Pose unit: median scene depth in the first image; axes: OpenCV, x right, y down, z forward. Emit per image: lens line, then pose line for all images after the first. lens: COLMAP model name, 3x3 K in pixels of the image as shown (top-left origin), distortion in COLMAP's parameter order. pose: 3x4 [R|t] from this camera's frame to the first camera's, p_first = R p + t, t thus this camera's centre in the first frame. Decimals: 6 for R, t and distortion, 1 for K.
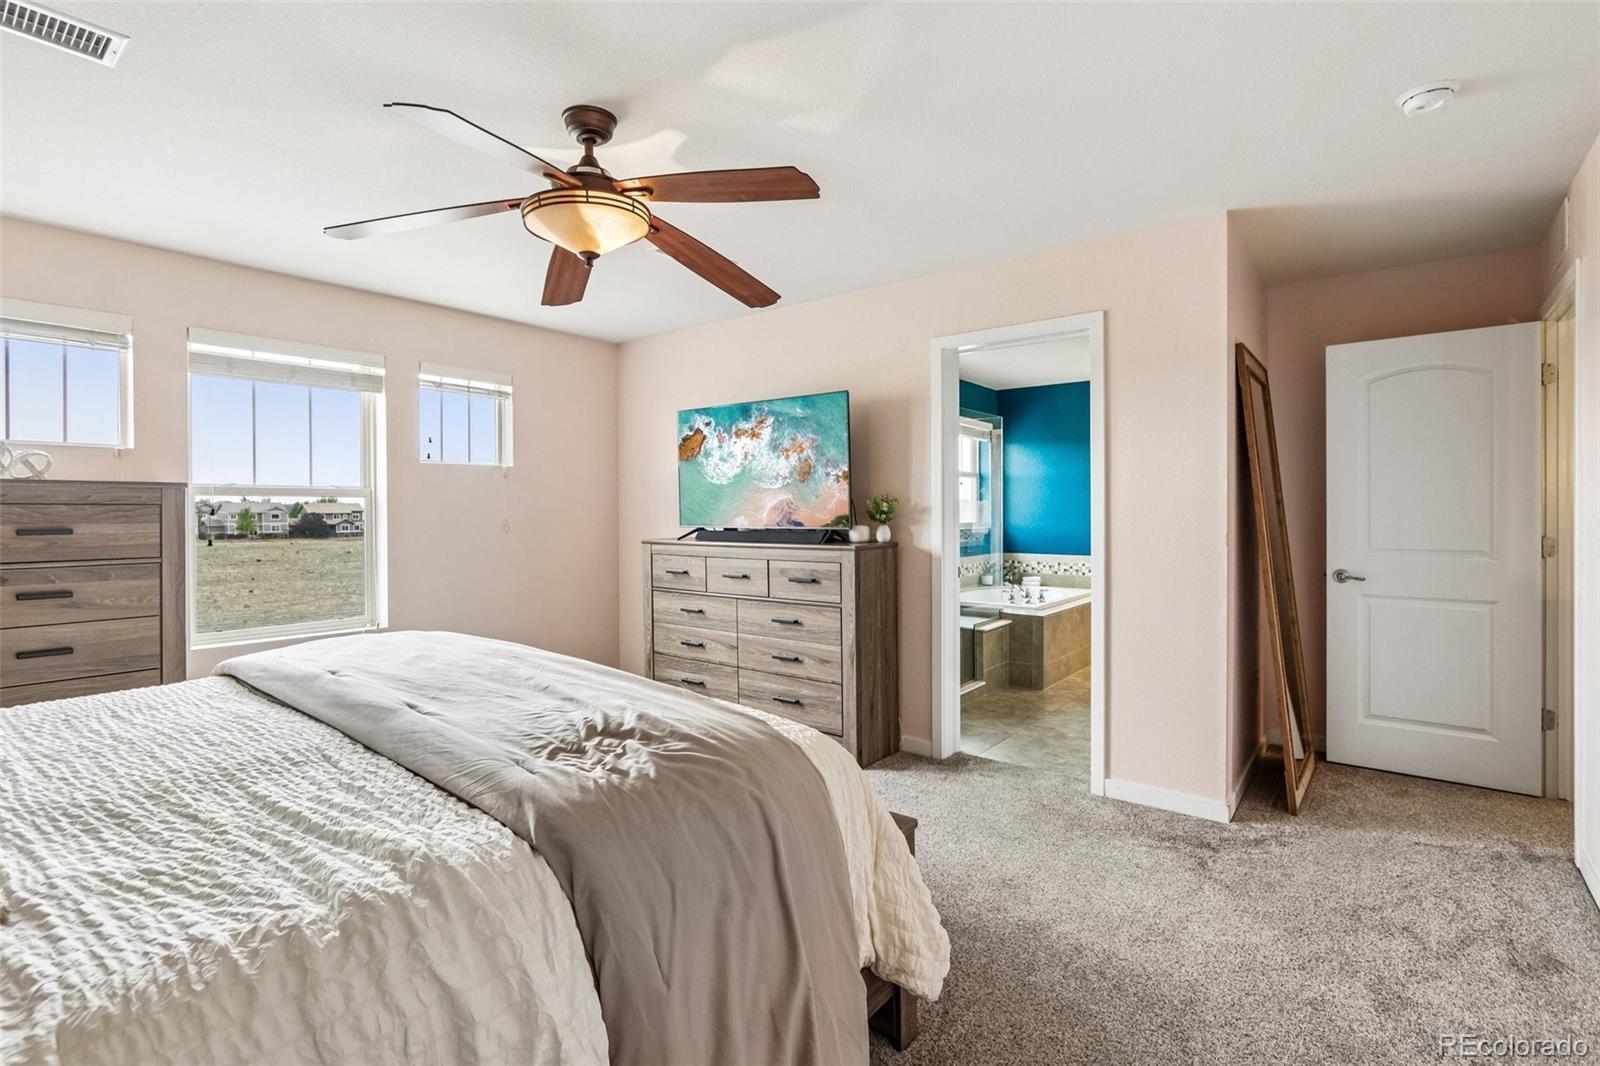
lens RADIAL K [[766.8, 0, 794.0], [0, 766.8, 512.0], [0, 0, 1]] dist [-0.009862, -0.000545]
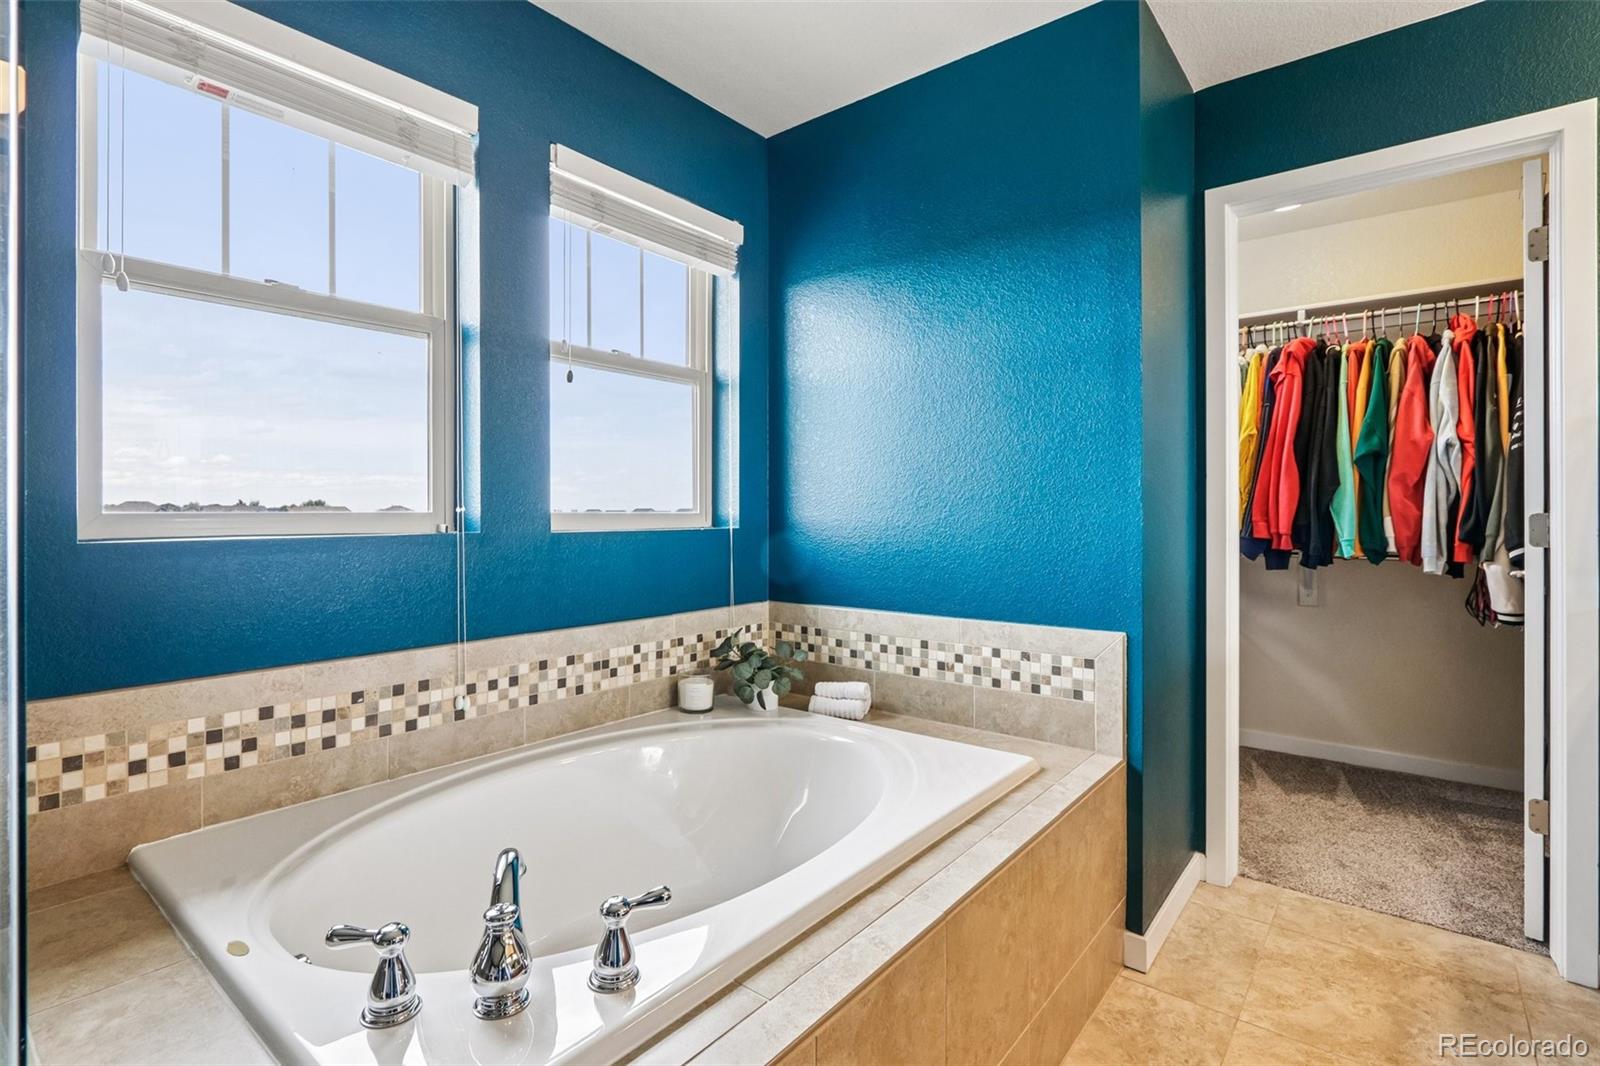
lens RADIAL K [[766.8, 0, 794.0], [0, 766.8, 512.0], [0, 0, 1]] dist [-0.009862, -0.000545]
pose [[0.999898, 0.000002, -0.014282, 0.387420], [-0.000056, 0.999993, -0.003829, 0.019212], [0.014282, 0.003829, 0.999891, 0.892981]]
